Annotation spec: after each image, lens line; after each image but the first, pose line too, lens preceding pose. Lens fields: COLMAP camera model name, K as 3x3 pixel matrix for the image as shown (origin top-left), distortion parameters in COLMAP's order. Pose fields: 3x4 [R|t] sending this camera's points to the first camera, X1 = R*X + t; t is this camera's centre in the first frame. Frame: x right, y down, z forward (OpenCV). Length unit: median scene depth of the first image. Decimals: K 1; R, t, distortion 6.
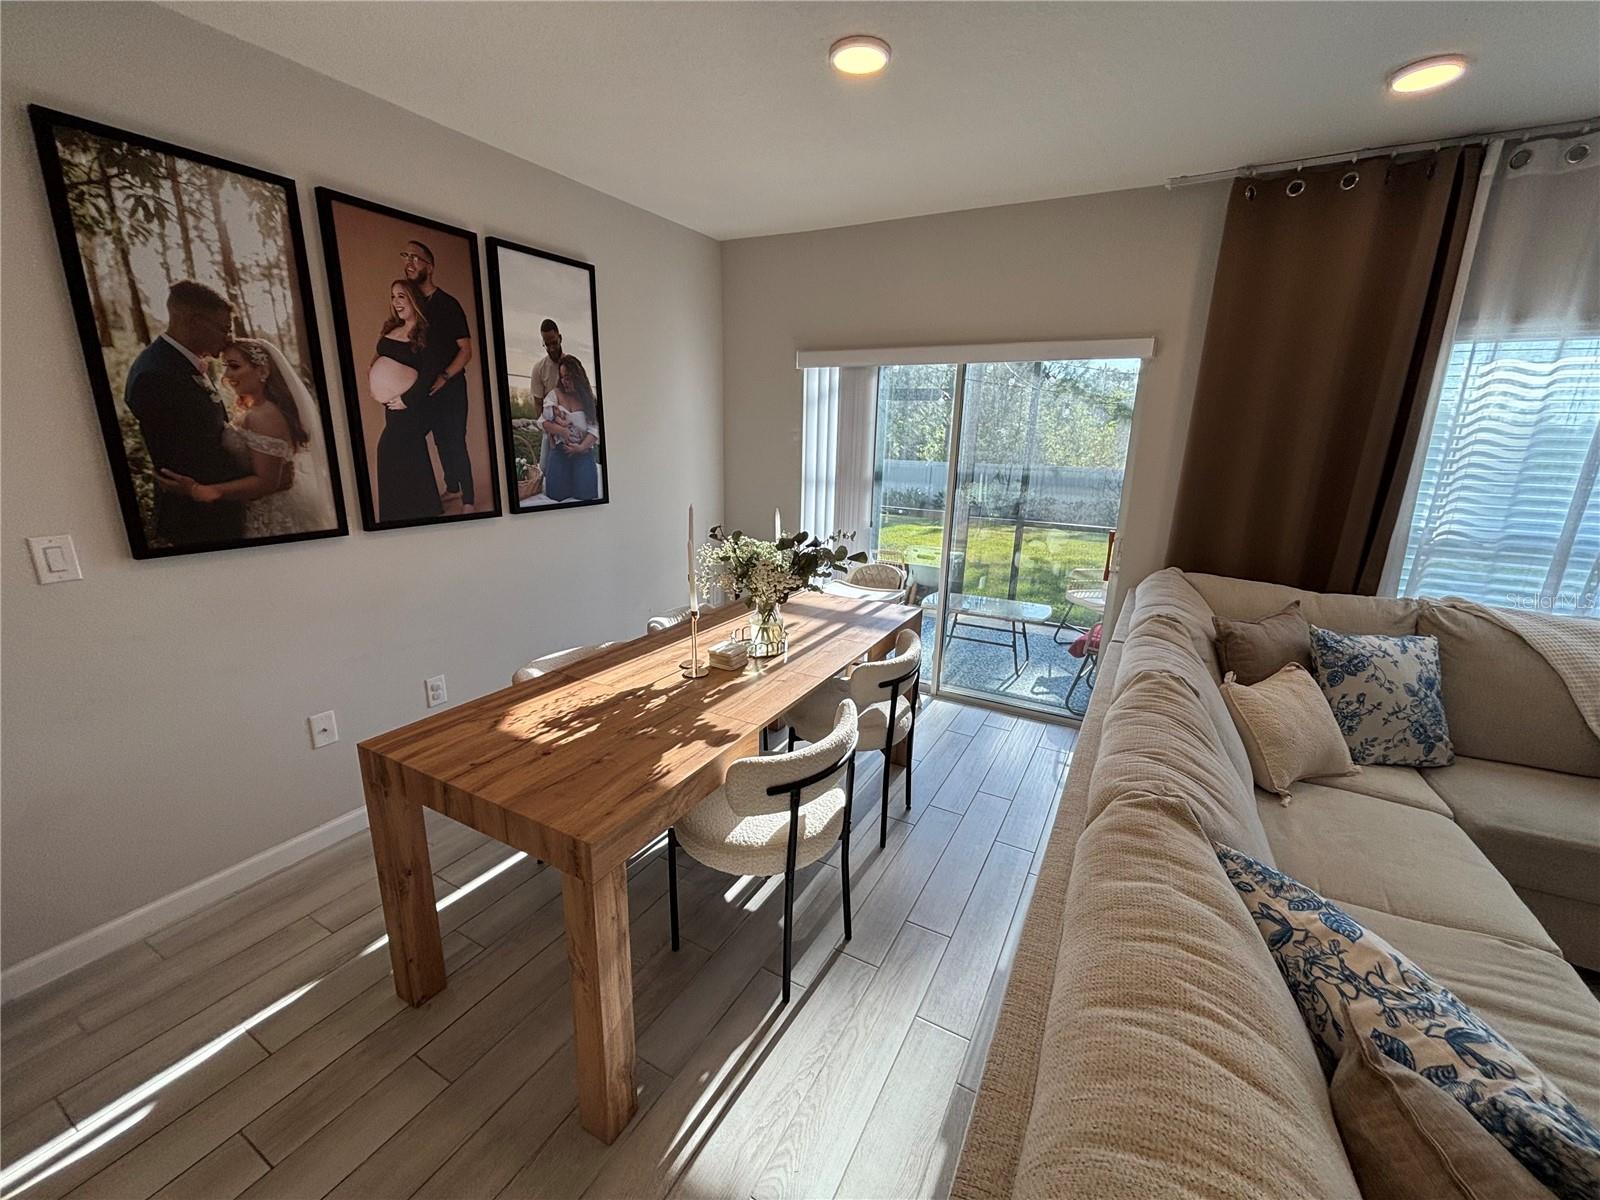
lens RADIAL K [[650.6, 0, 802.9], [0, 650.6, 596.9], [0, 0, 1]] dist [0.000518, 0.000224]
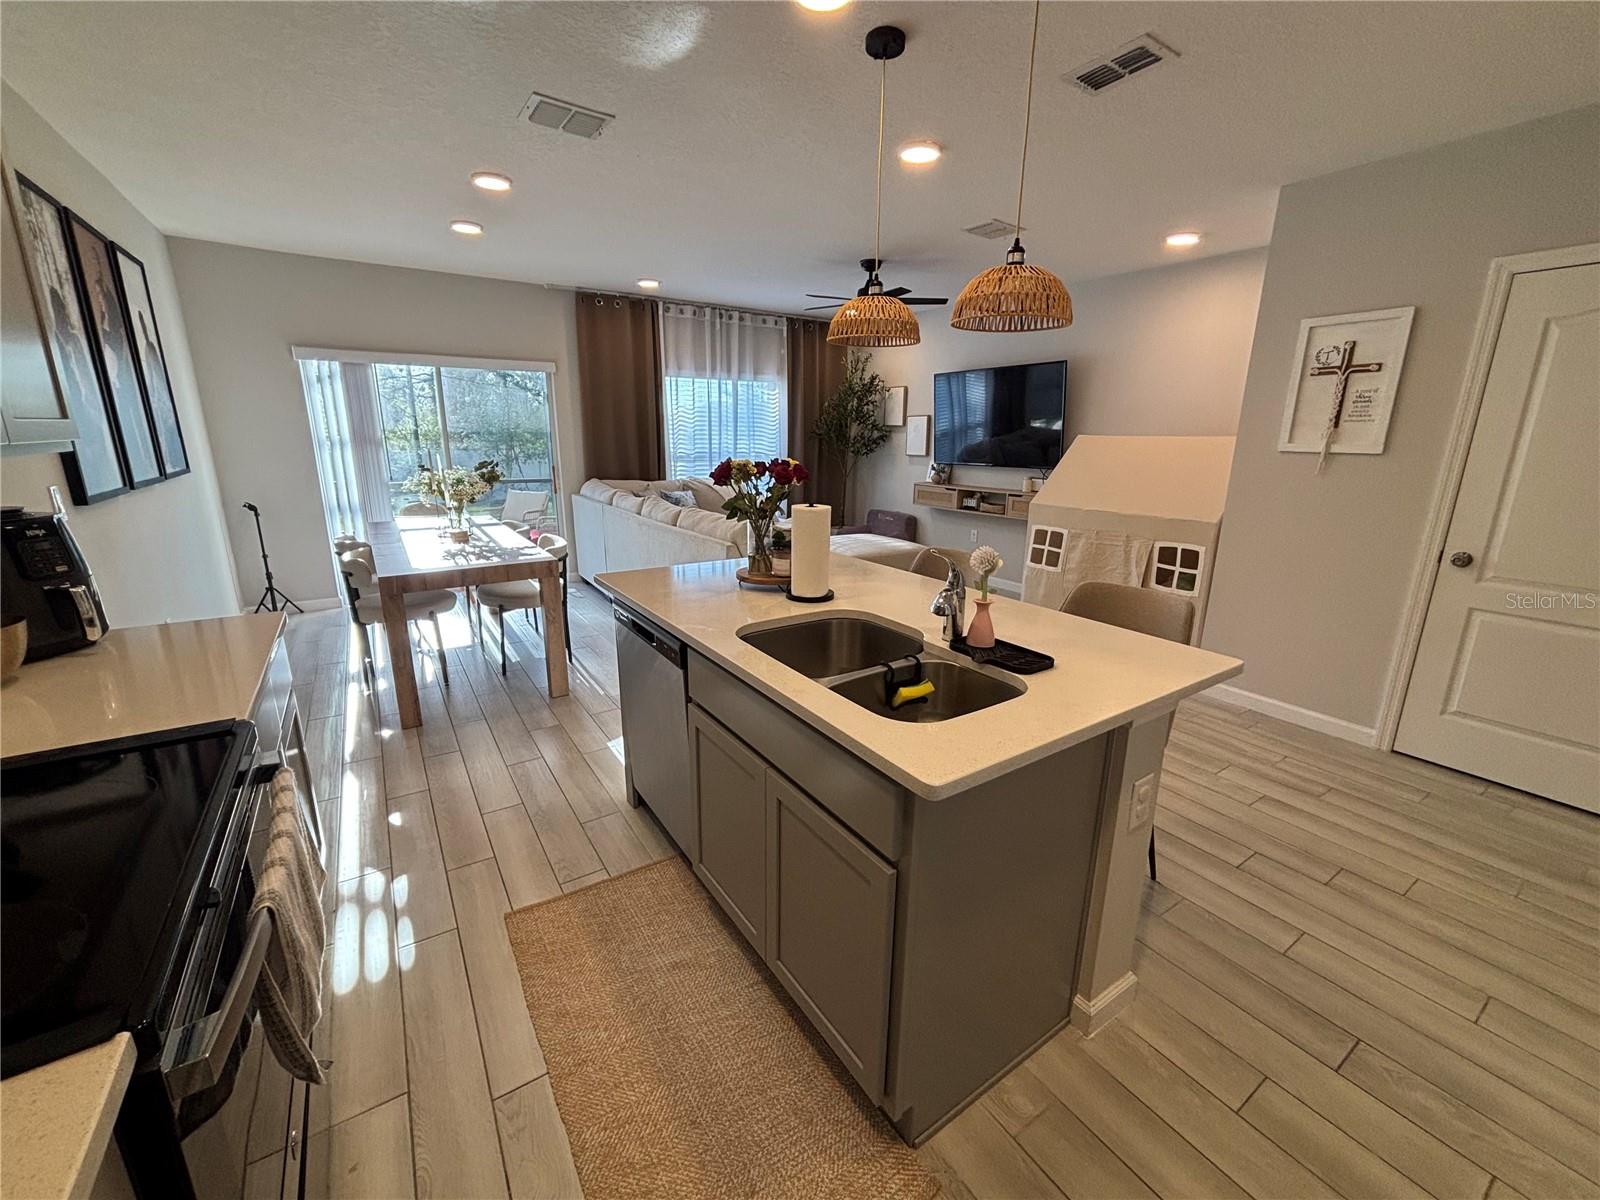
lens RADIAL K [[650.6, 0, 798.2], [0, 650.6, 602.7], [0, 0, 1]] dist [0.000518, 0.000224]
pose [[0.460395, -0.246203, 0.852890, -1.302081], [0.222472, 0.962110, 0.157639, 0.199216], [-0.859385, 0.117168, 0.497723, -0.692989]]
